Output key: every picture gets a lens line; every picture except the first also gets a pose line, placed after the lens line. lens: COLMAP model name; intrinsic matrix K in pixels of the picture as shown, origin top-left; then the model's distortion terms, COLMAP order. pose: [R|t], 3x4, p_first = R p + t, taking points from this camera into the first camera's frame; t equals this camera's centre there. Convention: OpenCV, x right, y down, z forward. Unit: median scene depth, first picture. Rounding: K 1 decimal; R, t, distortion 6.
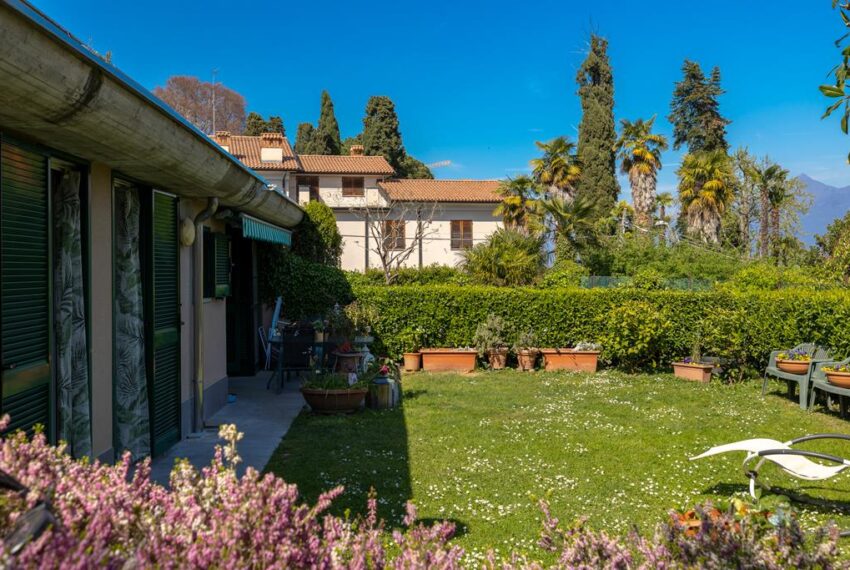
lens RADIAL K [[789.6, 0, 416.3], [0, 789.6, 277.8], [0, 0, 1]] dist [0.018483, 0.000000]
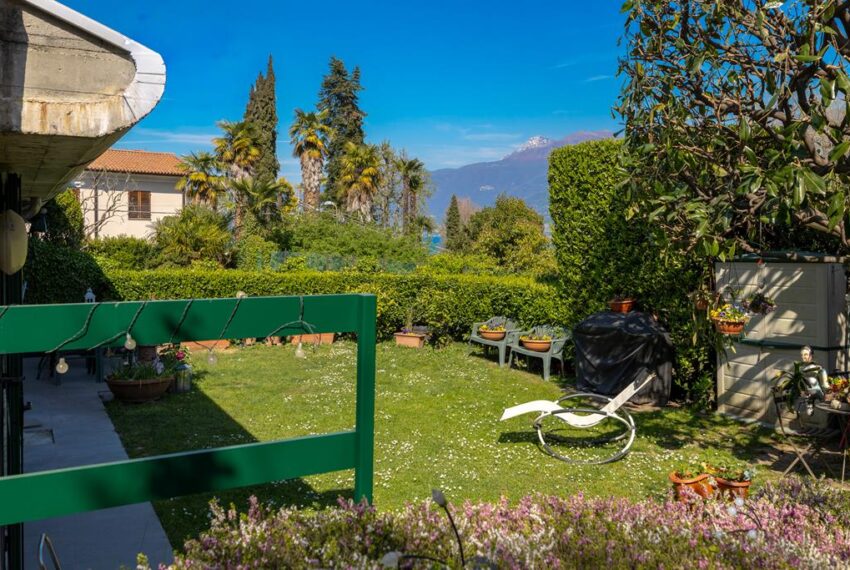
lens RADIAL K [[714.7, 0, 424.5], [0, 714.7, 282.9], [0, 0, 1]] dist [-0.015124, 0.004522]
pose [[0.890714, -0.010608, 0.454441, -0.048237], [-0.015088, 0.998487, 0.052880, -0.010534], [-0.454314, -0.053957, 0.889206, -0.004140]]
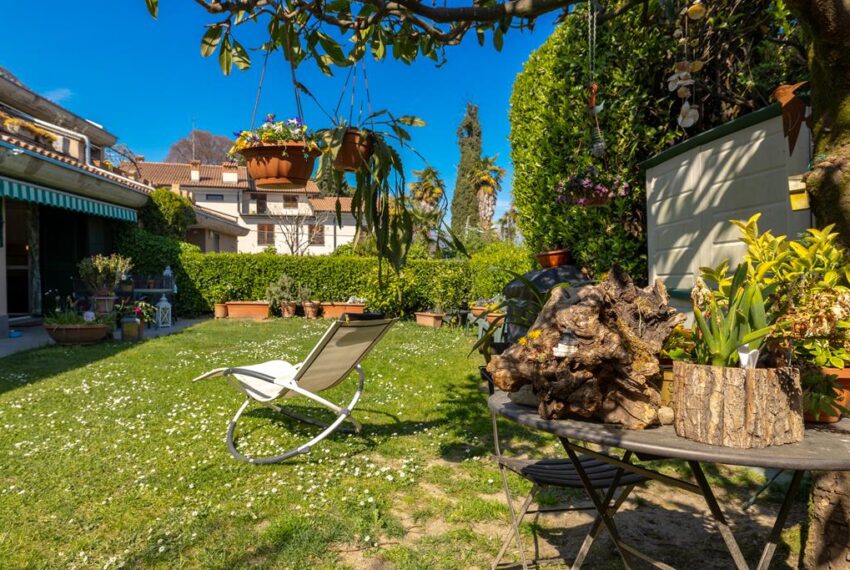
lens RADIAL K [[514.5, 0, 381.9], [0, 514.5, 284.7], [0, 0, 1]] dist [0.005638, -0.000183]
pose [[0.999929, 0.009581, 0.007063, 0.088587], [-0.009748, 0.999666, 0.023942, 0.014280], [-0.006831, -0.024010, 0.999688, 0.055022]]
